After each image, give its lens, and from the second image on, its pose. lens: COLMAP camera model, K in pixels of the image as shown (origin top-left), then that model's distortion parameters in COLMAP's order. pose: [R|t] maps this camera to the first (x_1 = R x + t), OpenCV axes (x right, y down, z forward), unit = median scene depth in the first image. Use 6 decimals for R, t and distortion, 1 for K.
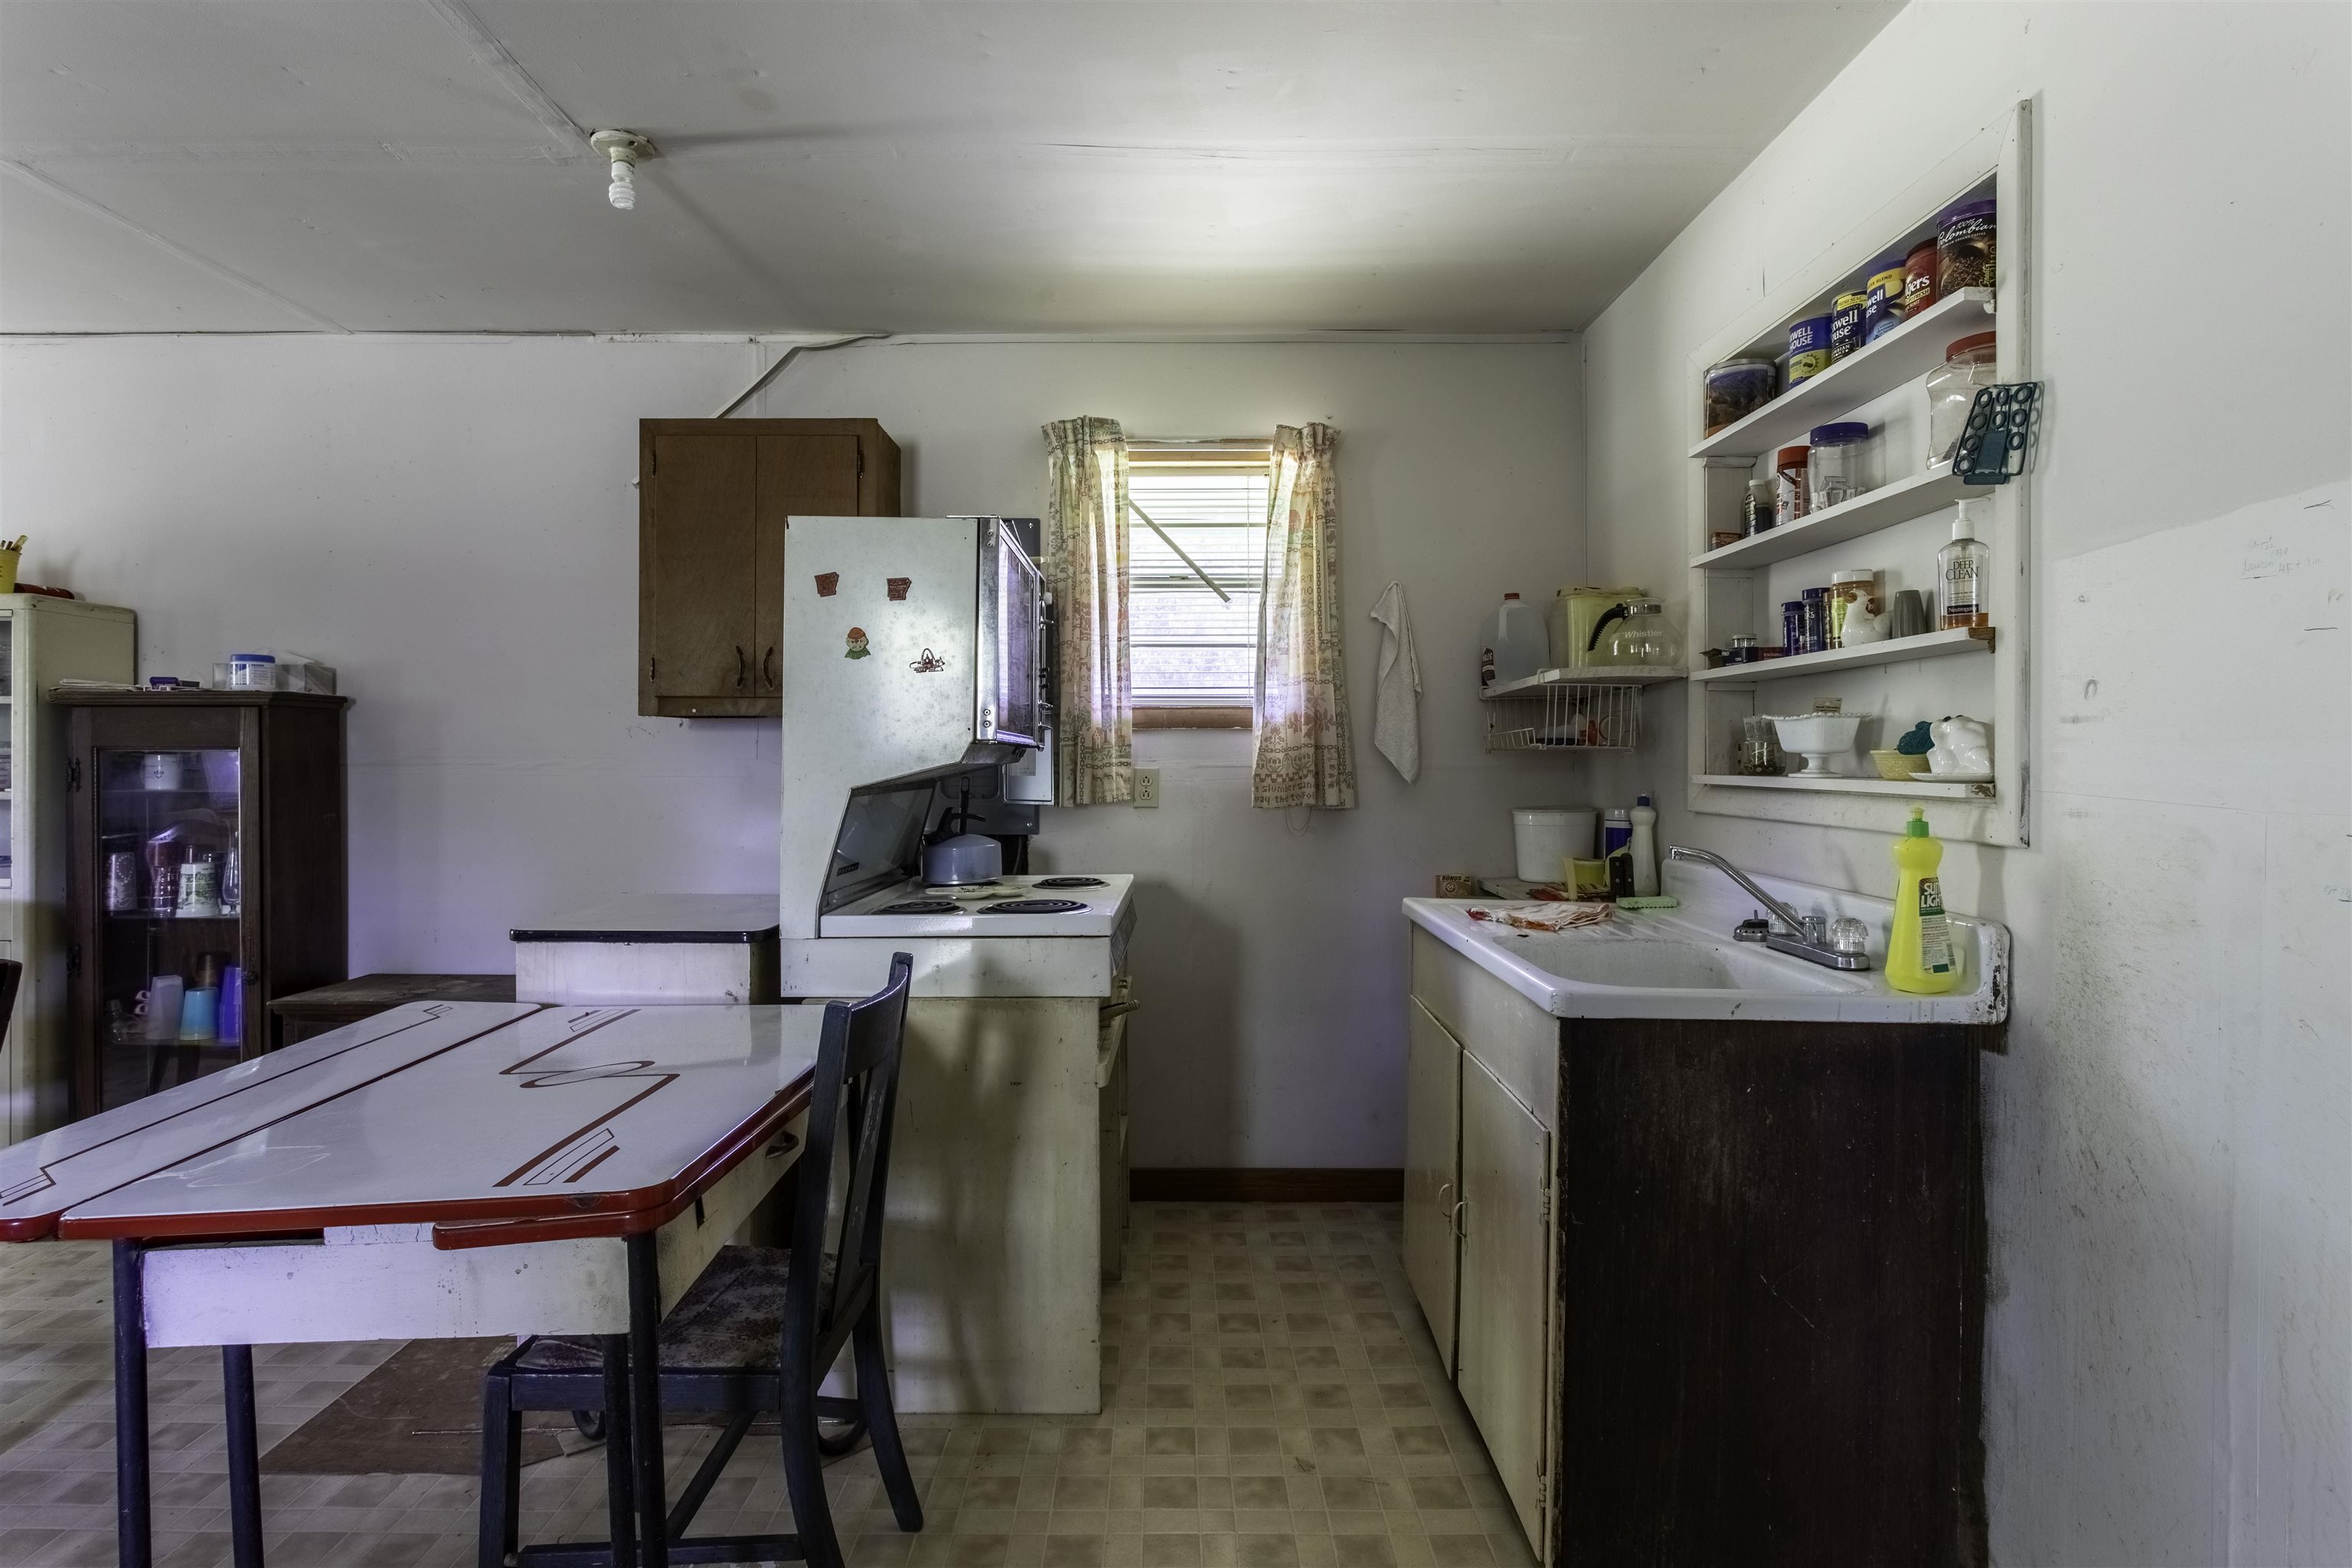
lens RADIAL K [[1178.3, 0, 1176.0], [0, 1178.3, 784.0], [0, 0, 1]] dist [0.000527, 0.000697]
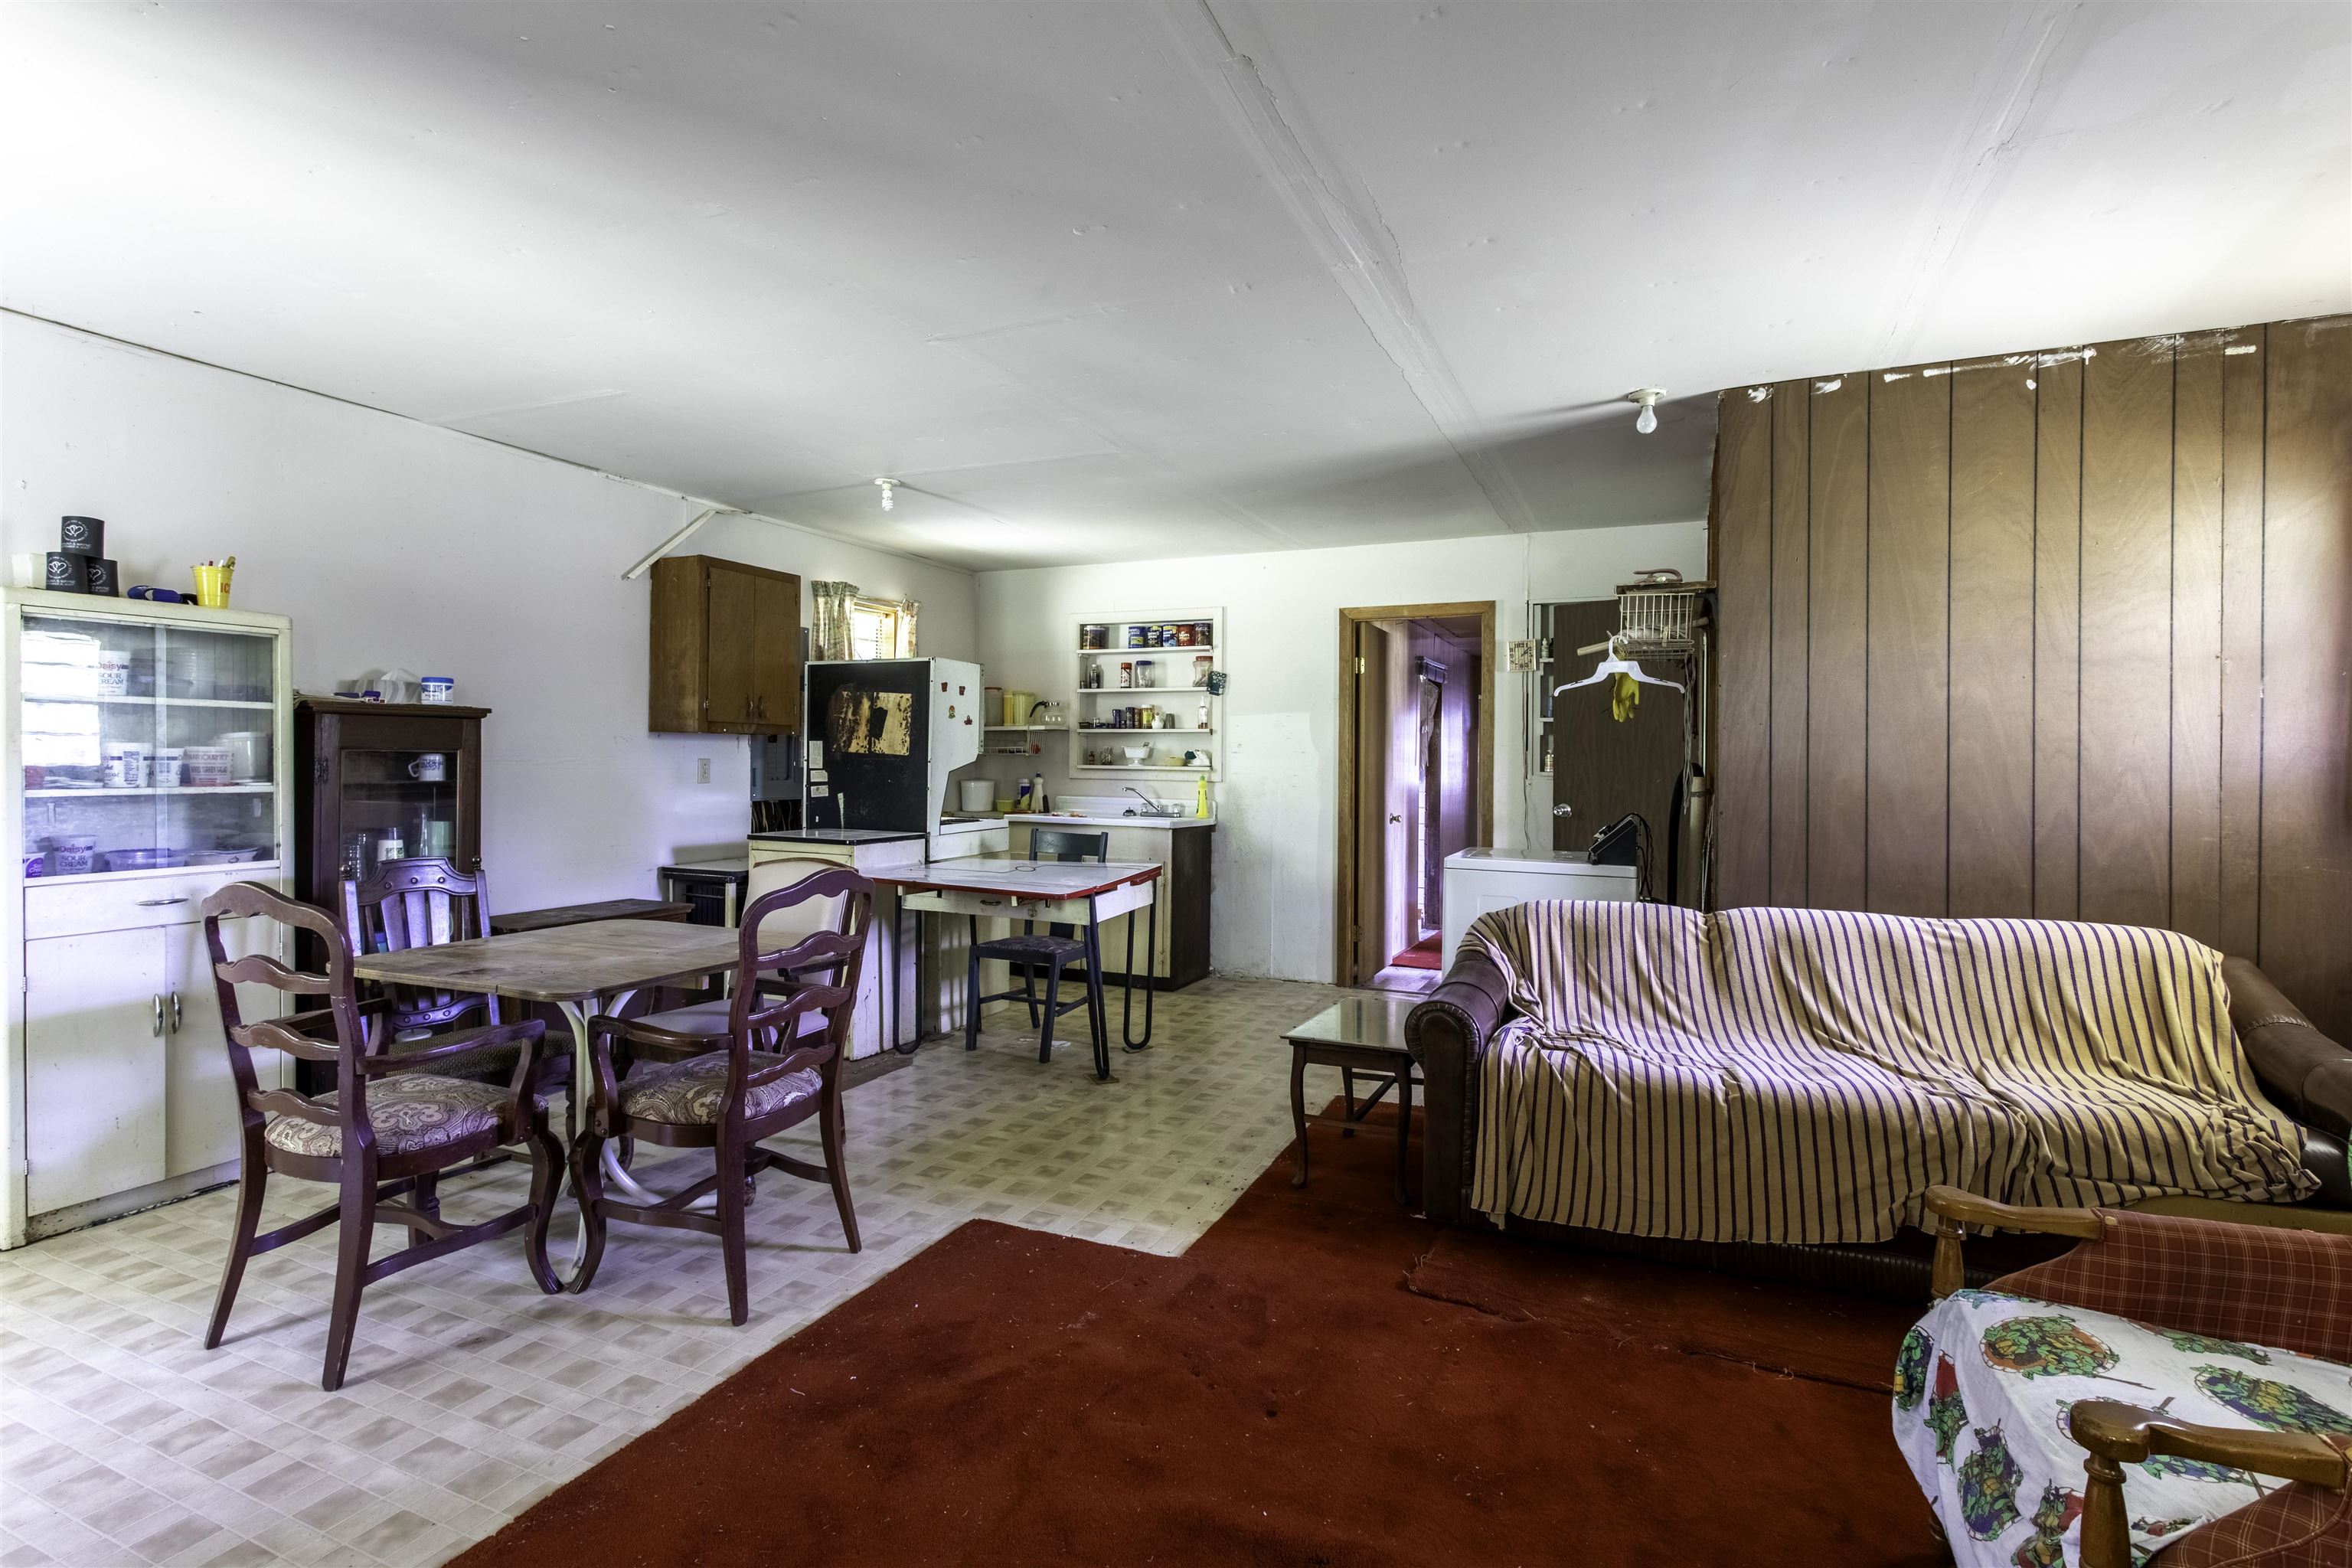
lens RADIAL K [[1133.8, 0, 1176.0], [0, 1133.8, 784.0], [0, 0, 1]] dist [0.001875, 0.000945]
pose [[0.406511, -0.018756, 0.913453, -2.942095], [0.011183, 0.999817, 0.015553, -0.003472], [-0.913578, 0.003893, 0.406646, -0.488817]]
